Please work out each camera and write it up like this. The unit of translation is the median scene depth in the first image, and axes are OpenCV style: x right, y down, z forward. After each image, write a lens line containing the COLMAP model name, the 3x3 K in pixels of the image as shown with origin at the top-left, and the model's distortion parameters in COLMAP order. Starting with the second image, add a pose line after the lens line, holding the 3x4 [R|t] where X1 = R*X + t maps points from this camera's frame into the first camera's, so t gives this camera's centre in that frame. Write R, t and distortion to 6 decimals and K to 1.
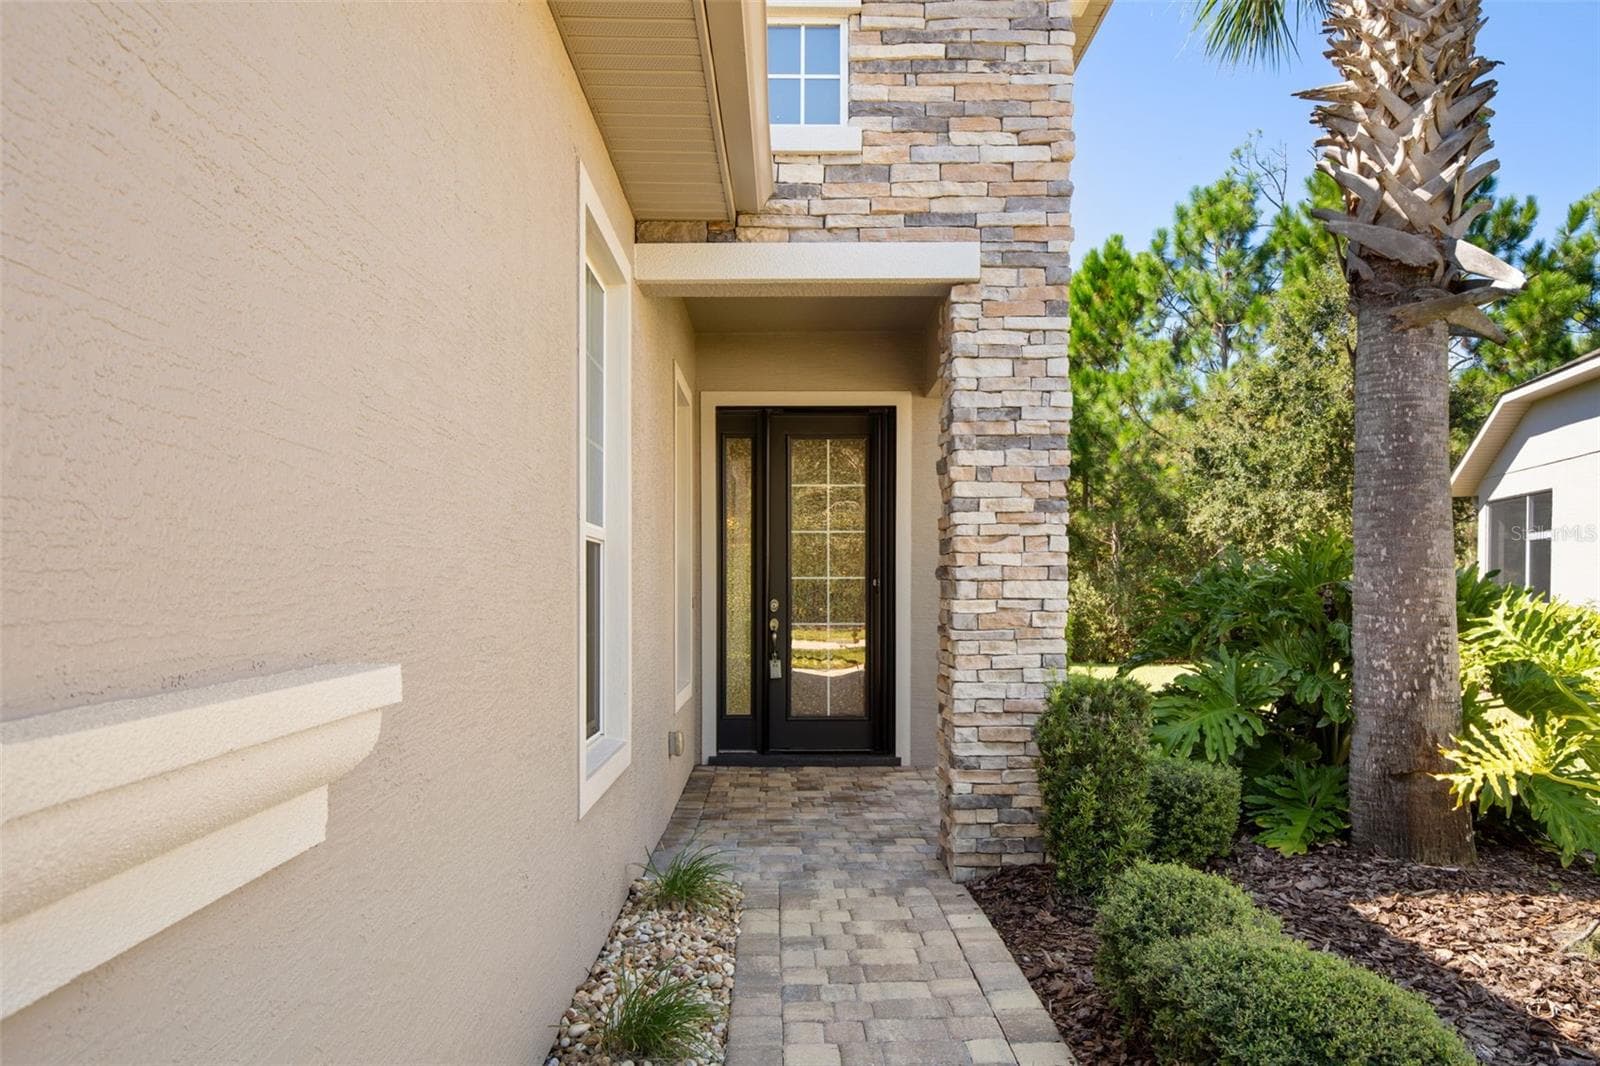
lens RADIAL K [[1456.2, 0, 800.0], [0, 1456.2, 533.0], [0, 0, 1]] dist [0.010539, 0.005514]
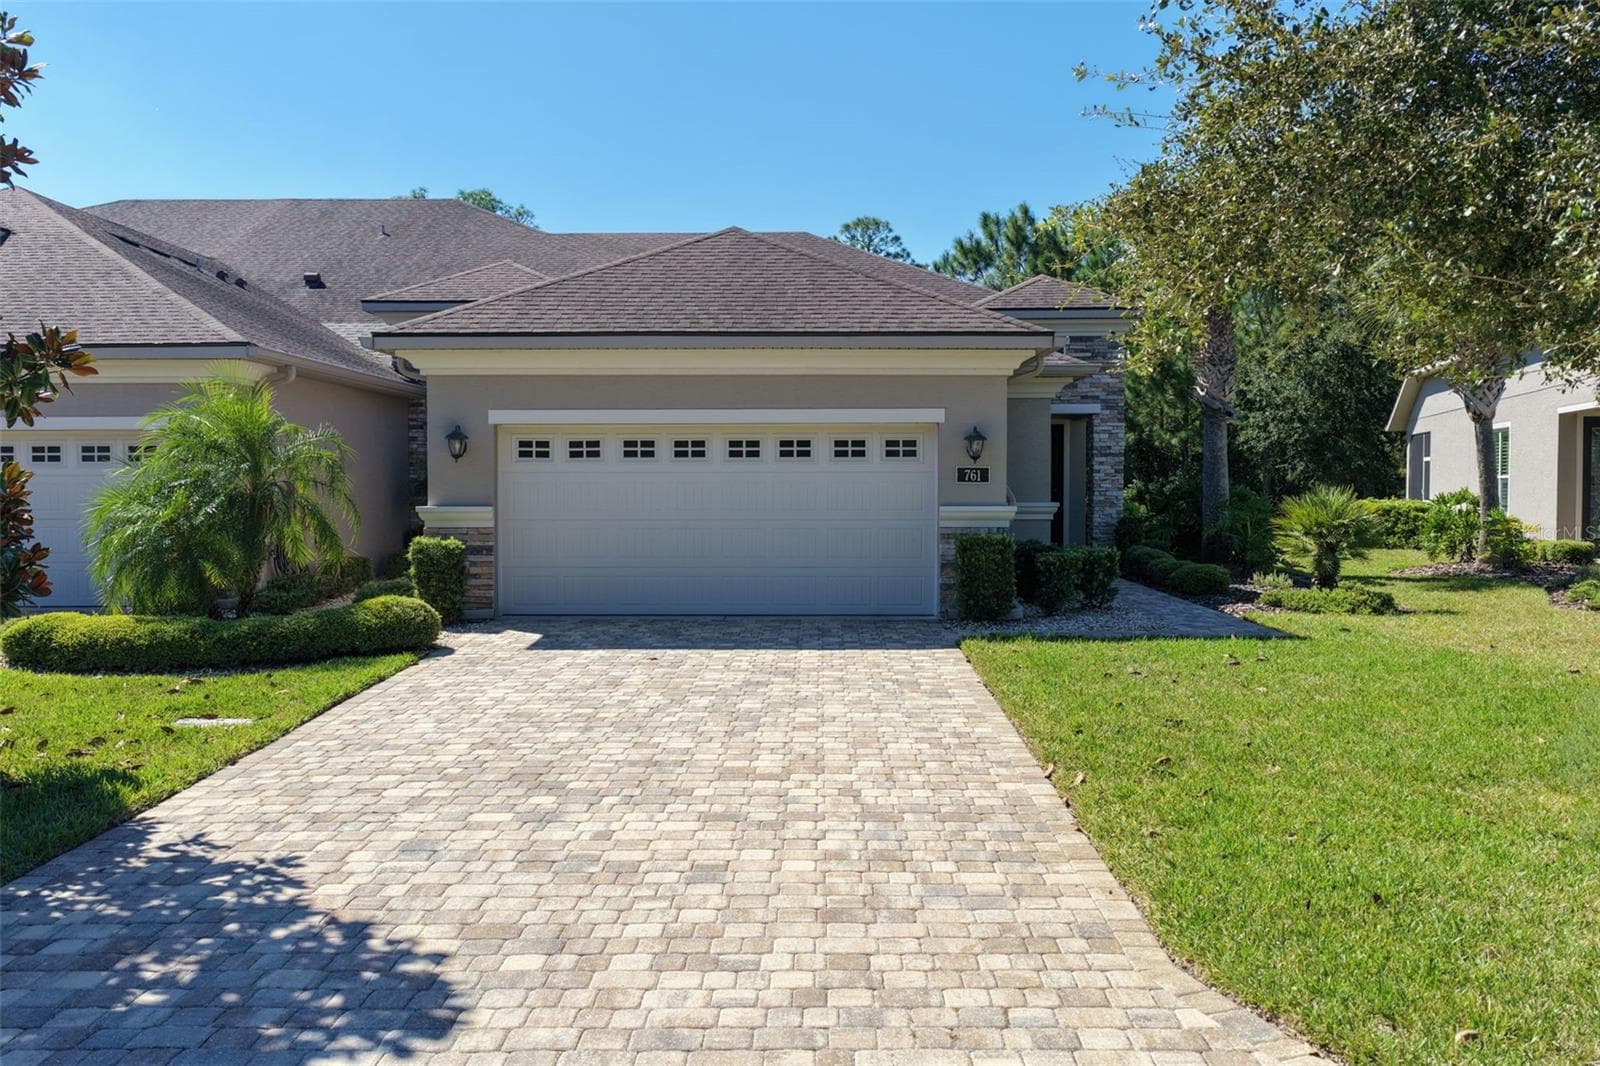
lens RADIAL K [[1456.2, 0, 800.0], [0, 1456.2, 533.0], [0, 0, 1]] dist [0.010539, 0.005514]
pose [[0.998428, -0.006493, -0.055666, -0.449704], [0.009955, 0.998018, 0.062137, -0.104032], [0.055152, -0.062593, 0.996514, -2.851853]]
